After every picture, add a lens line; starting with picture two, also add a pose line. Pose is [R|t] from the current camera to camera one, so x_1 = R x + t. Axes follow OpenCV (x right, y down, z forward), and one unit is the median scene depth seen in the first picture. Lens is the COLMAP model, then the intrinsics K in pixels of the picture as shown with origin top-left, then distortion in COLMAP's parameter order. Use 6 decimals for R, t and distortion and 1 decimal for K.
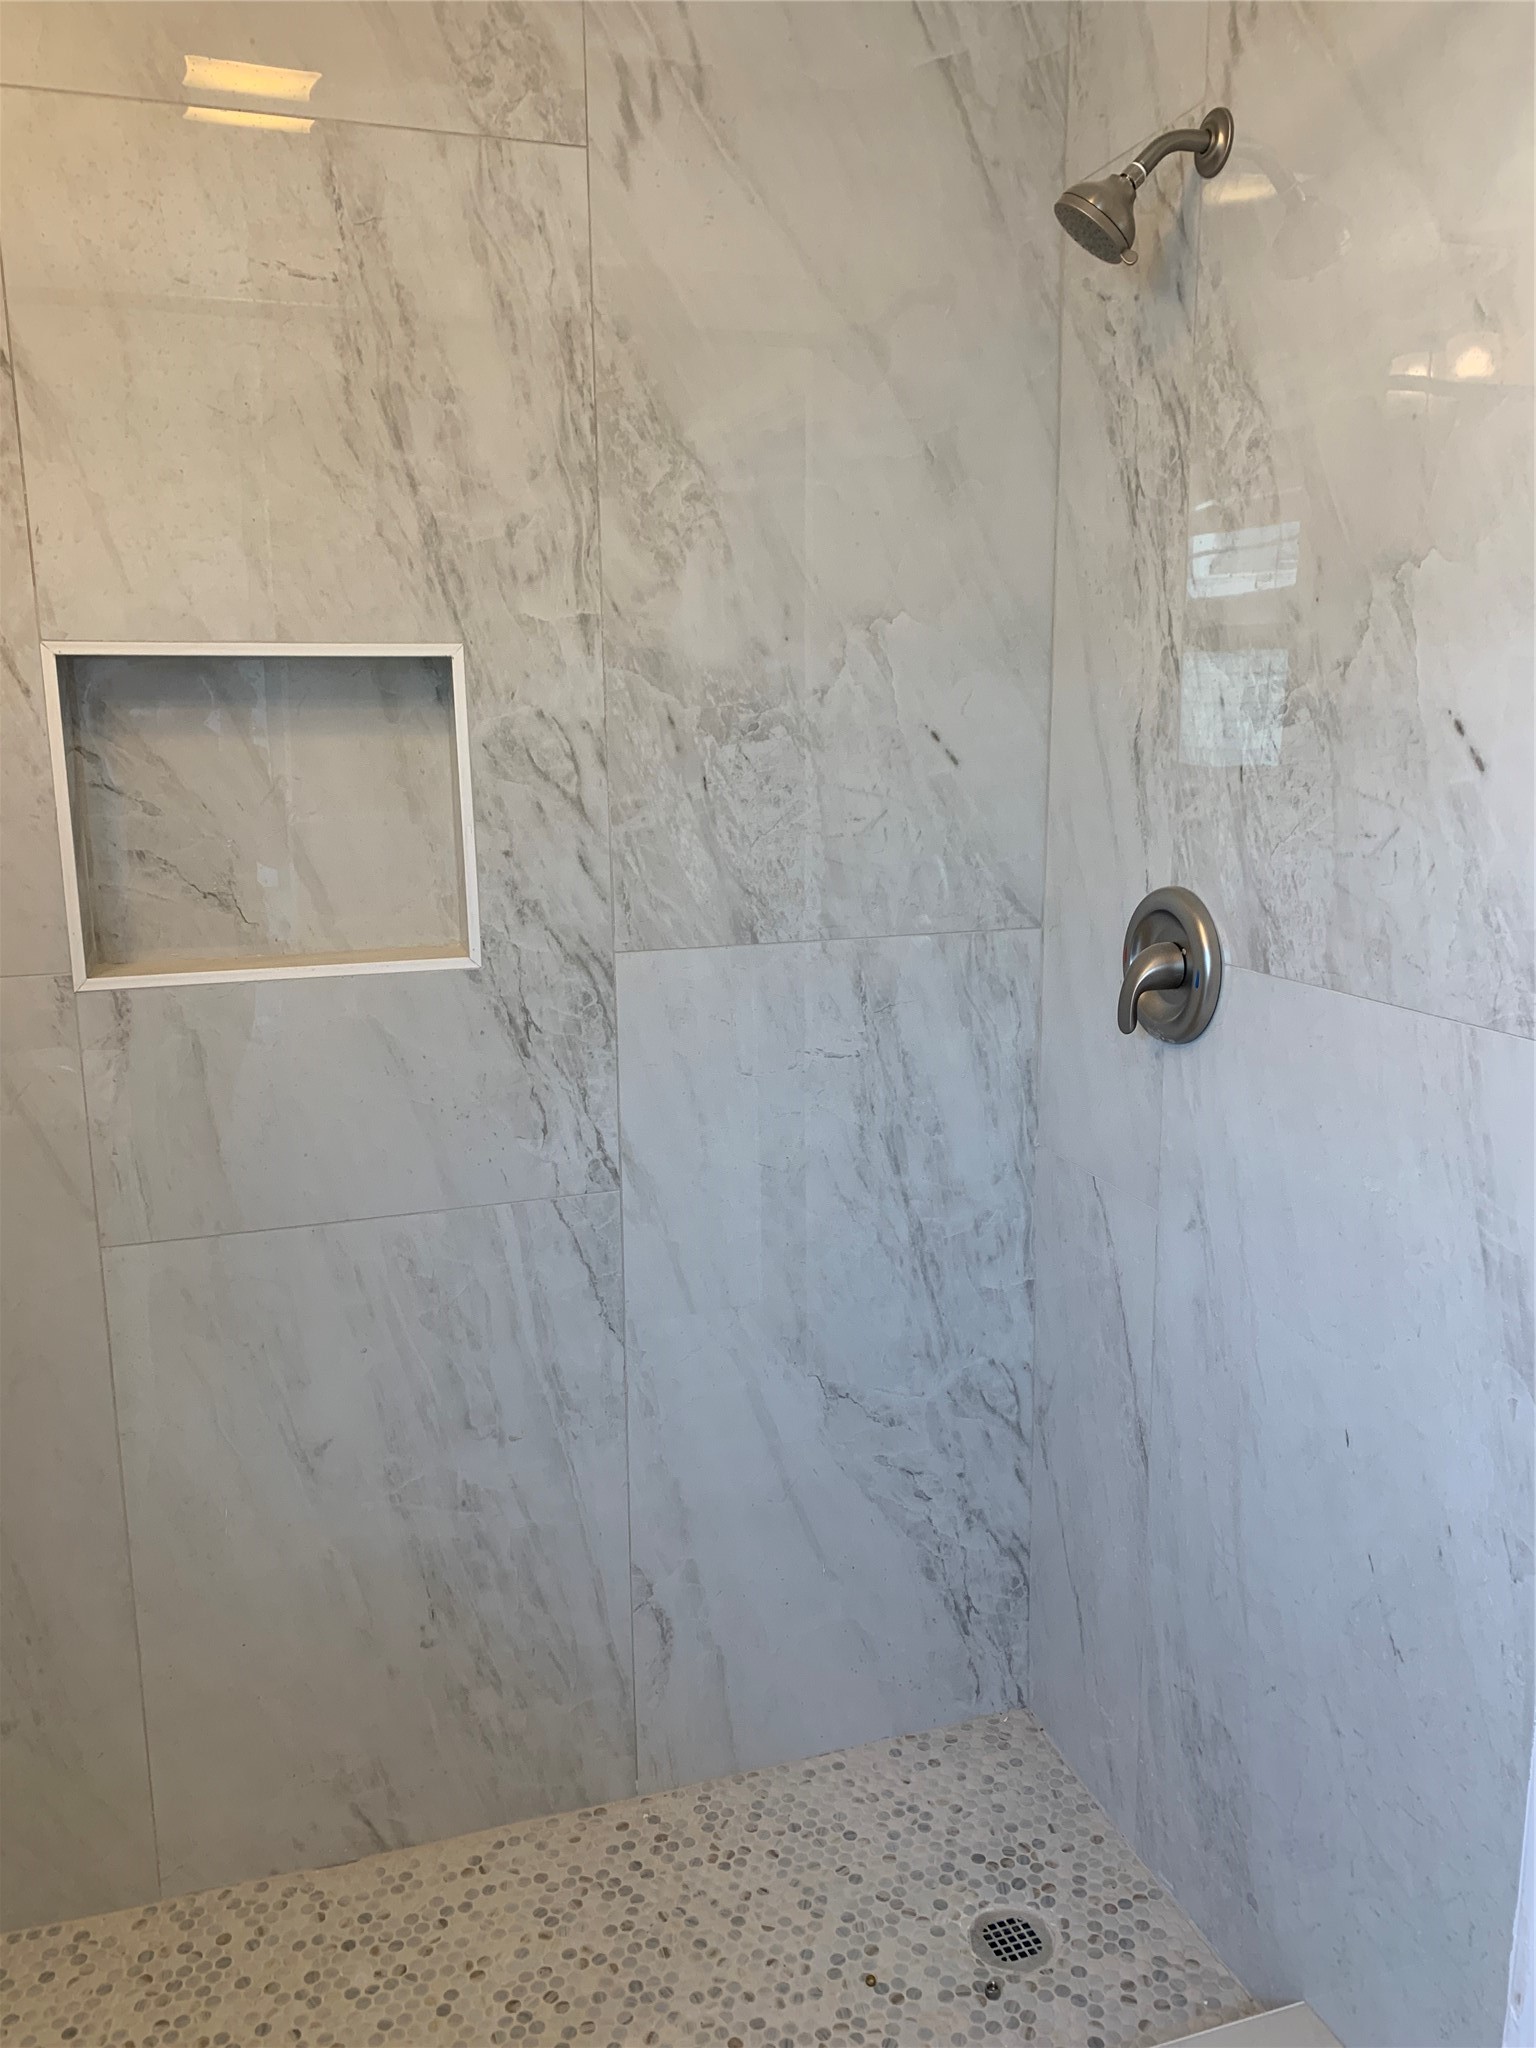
lens RADIAL K [[1591.6, 0, 739.8], [0, 1591.6, 1022.1], [0, 0, 1]] dist [0.079120, -0.097180]
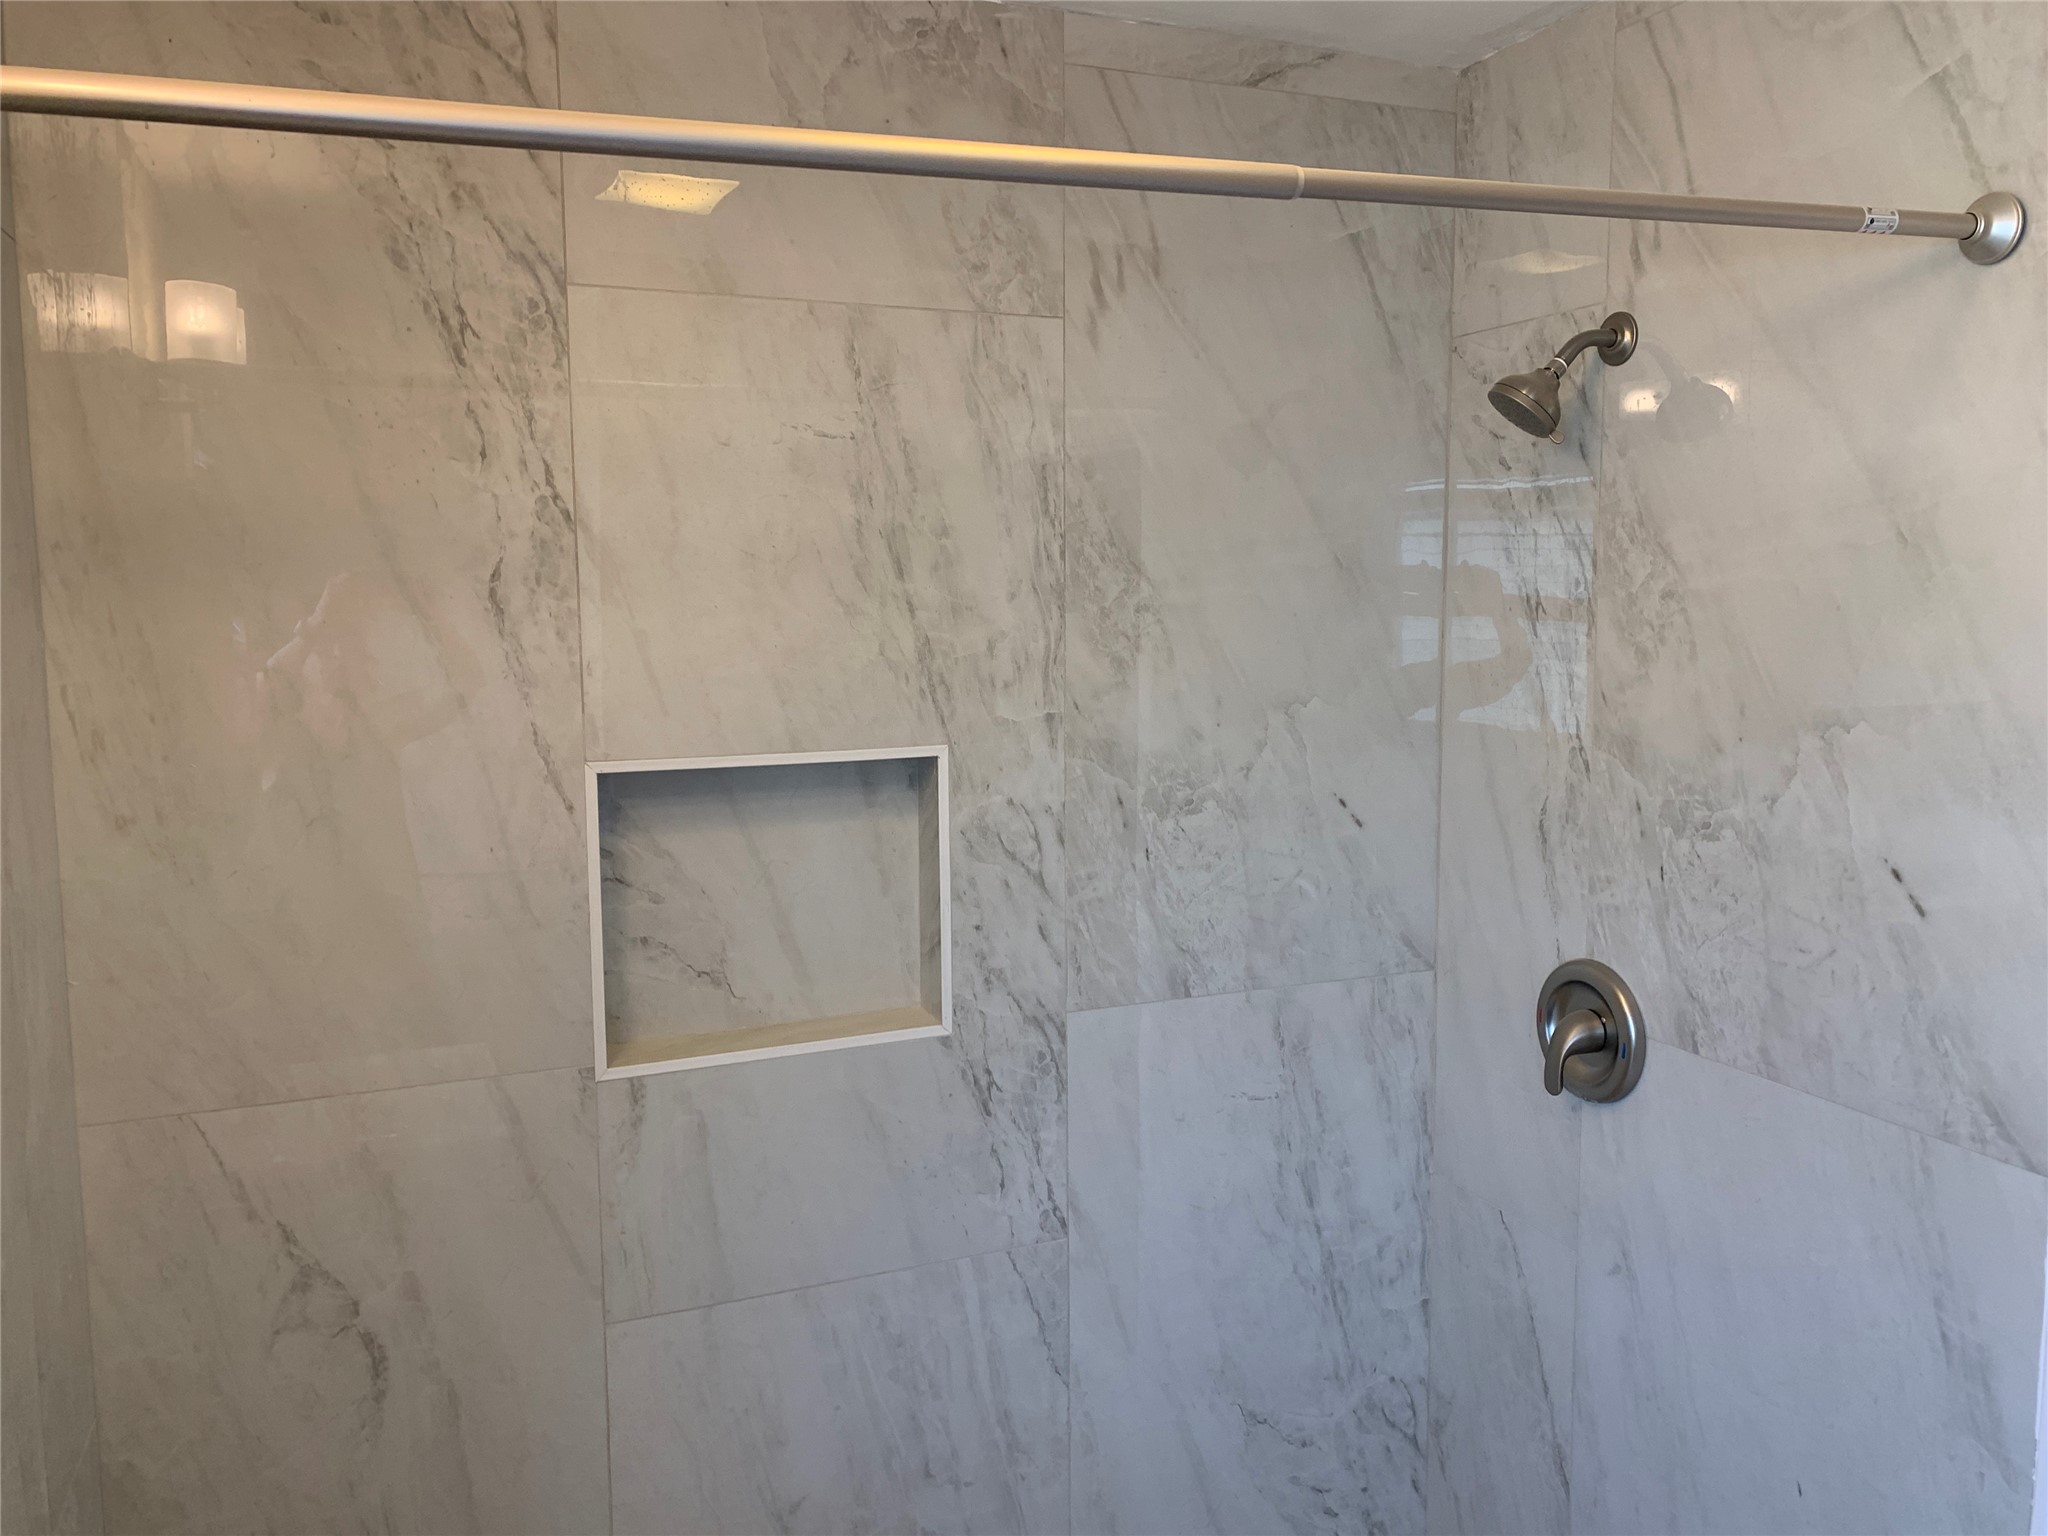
lens RADIAL K [[1591.6, 0, 1029.1], [0, 1591.6, 769.7], [0, 0, 1]] dist [0.079120, -0.097180]
pose [[0.996879, -0.005118, 0.078783, -0.199522], [0.011803, 0.996343, -0.084622, -0.123553], [-0.078061, 0.085288, 0.993294, -0.086016]]
